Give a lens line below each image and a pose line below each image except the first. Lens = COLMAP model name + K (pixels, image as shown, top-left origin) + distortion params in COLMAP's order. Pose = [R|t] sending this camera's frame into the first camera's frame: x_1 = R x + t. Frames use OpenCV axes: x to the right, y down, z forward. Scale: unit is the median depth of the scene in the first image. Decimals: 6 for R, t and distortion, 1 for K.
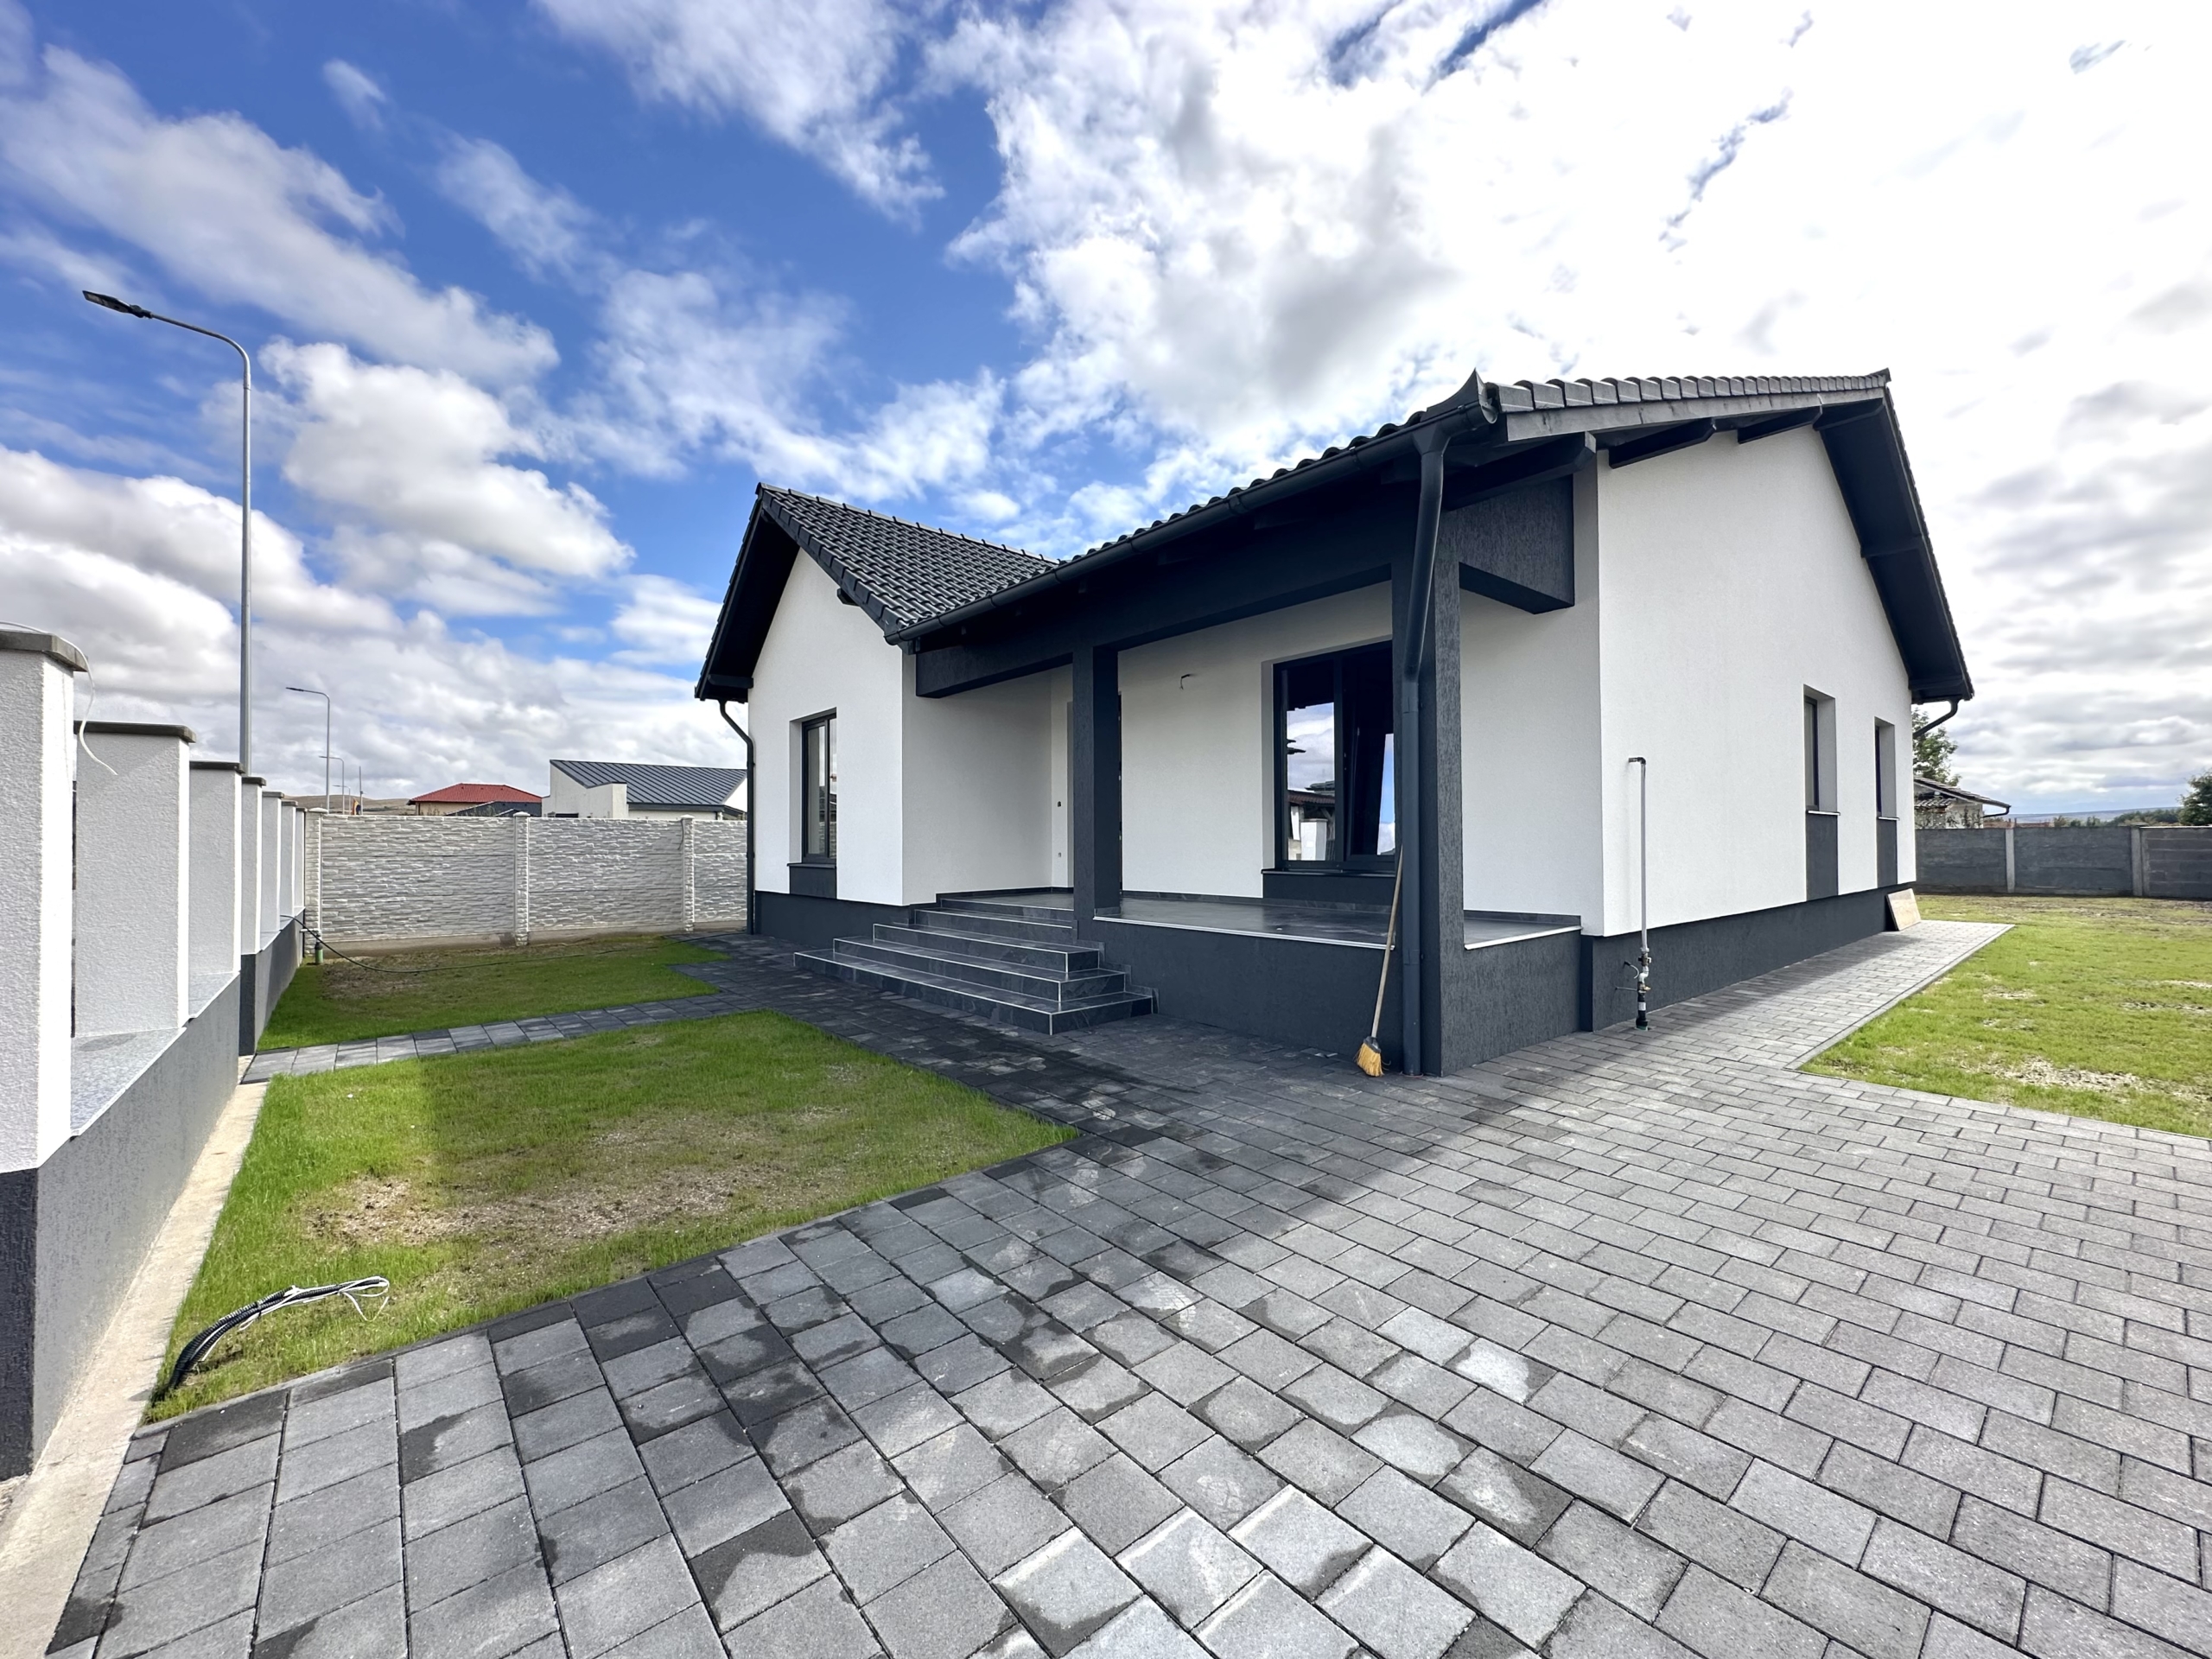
lens RADIAL K [[890.1, 0, 1106.0], [0, 890.1, 829.5], [0, 0, 1]] dist [-0.002478, 0.000250]
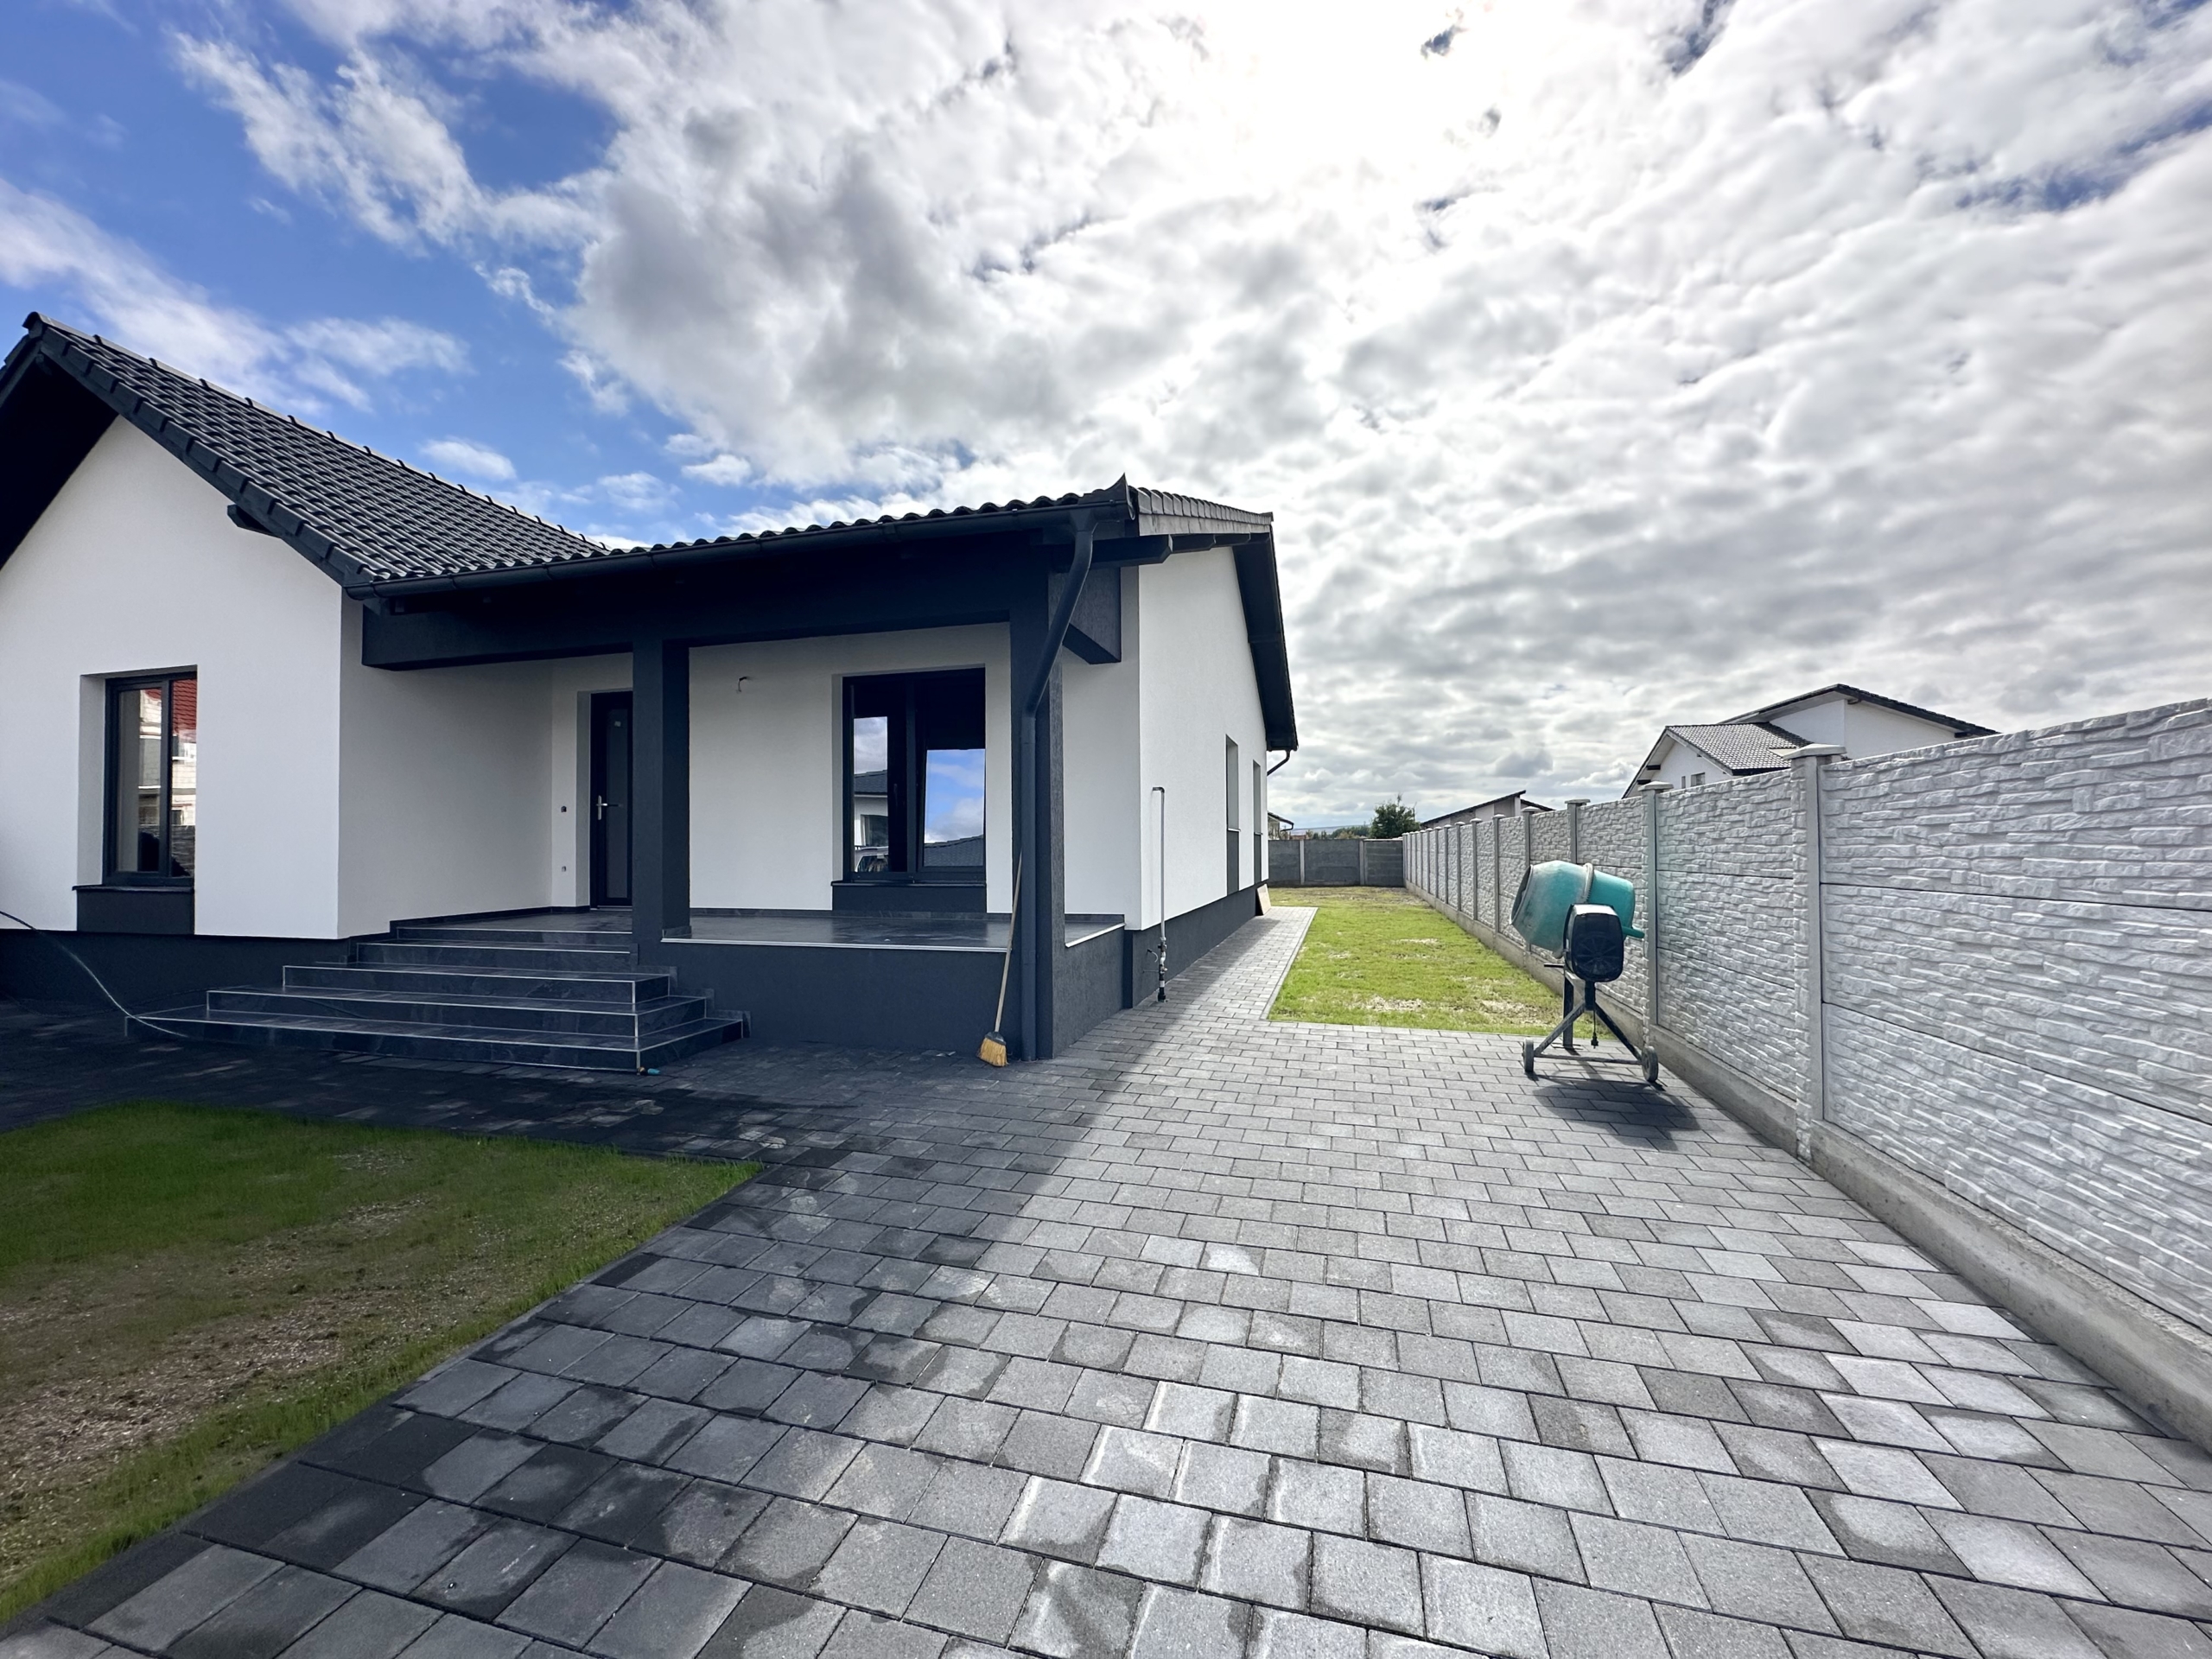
lens RADIAL K [[884.9, 0, 1110.0], [0, 884.9, 841.5], [0, 0, 1]] dist [-0.002948, 0.000700]
pose [[0.821372, 0.003788, 0.570381, -0.236192], [-0.007824, 0.999959, 0.004626, -0.013055], [-0.570340, -0.008263, 0.821367, 0.008167]]
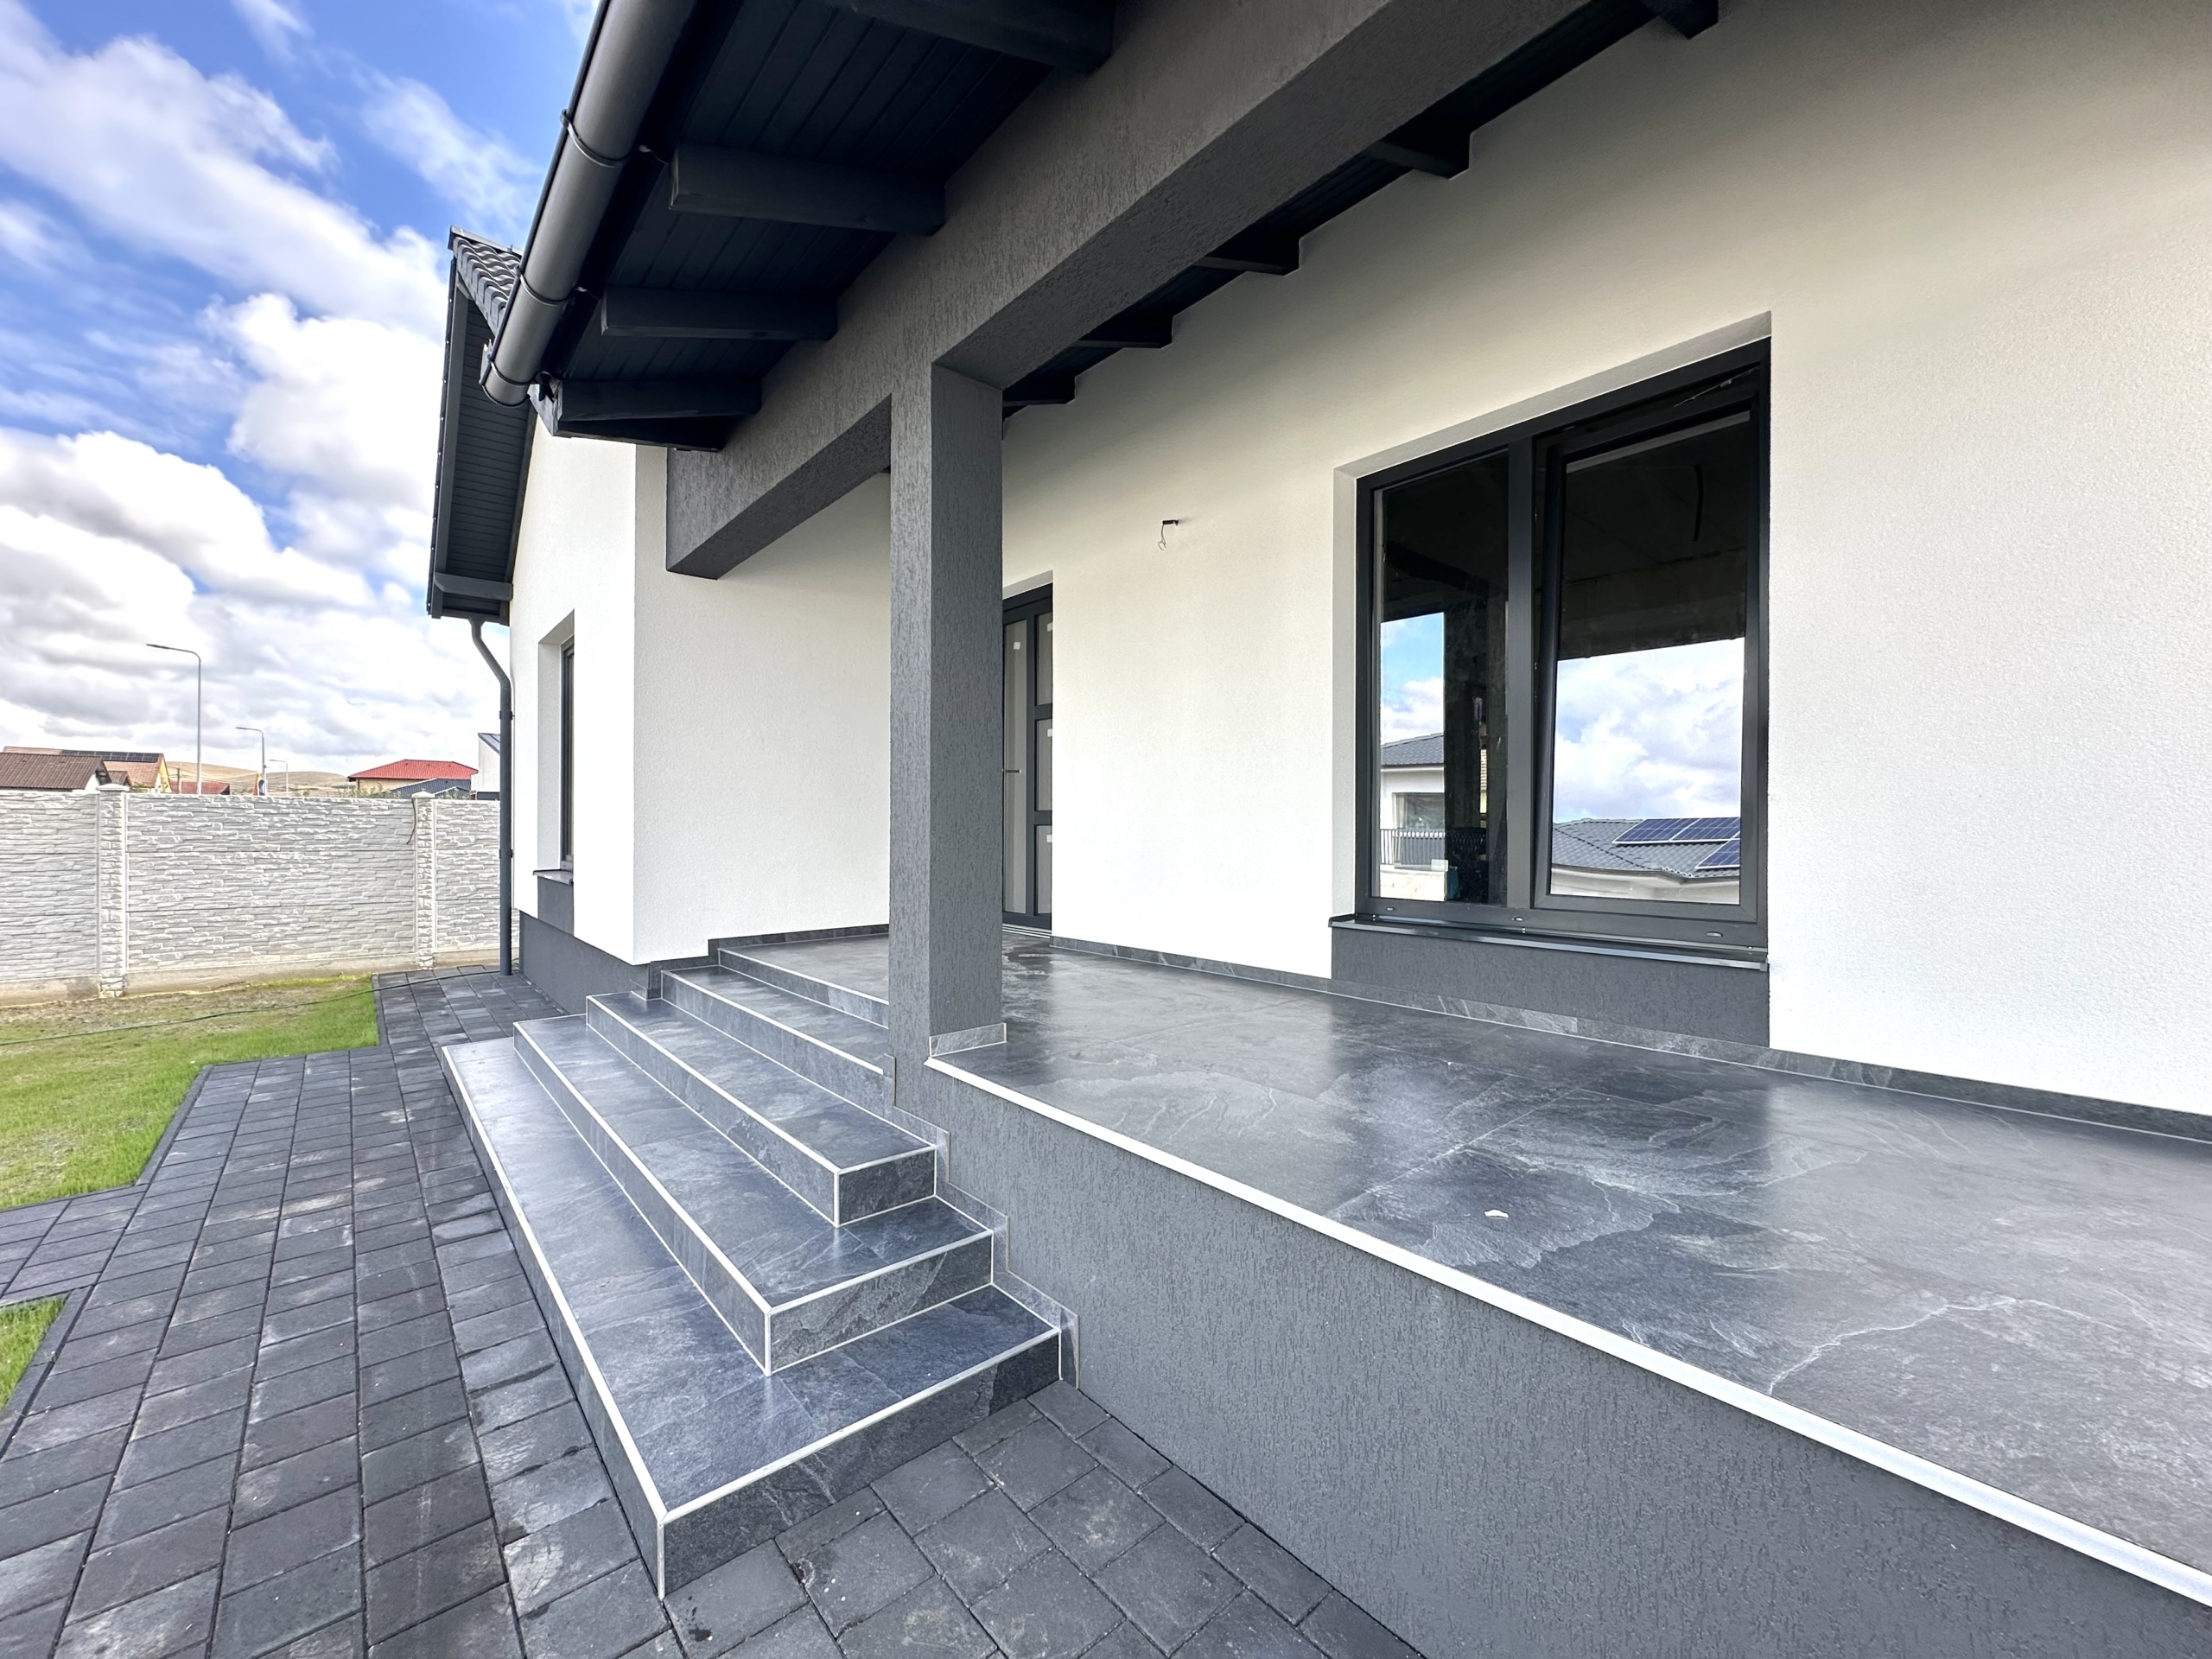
lens RADIAL K [[884.2, 0, 1109.0], [0, 884.2, 829.3], [0, 0, 1]] dist [-0.017289, 0.000085]
pose [[0.999675, 0.008531, 0.024030, 0.086397], [-0.008961, 0.999801, 0.017823, -0.013689], [-0.023873, -0.018032, 0.999552, 0.956019]]
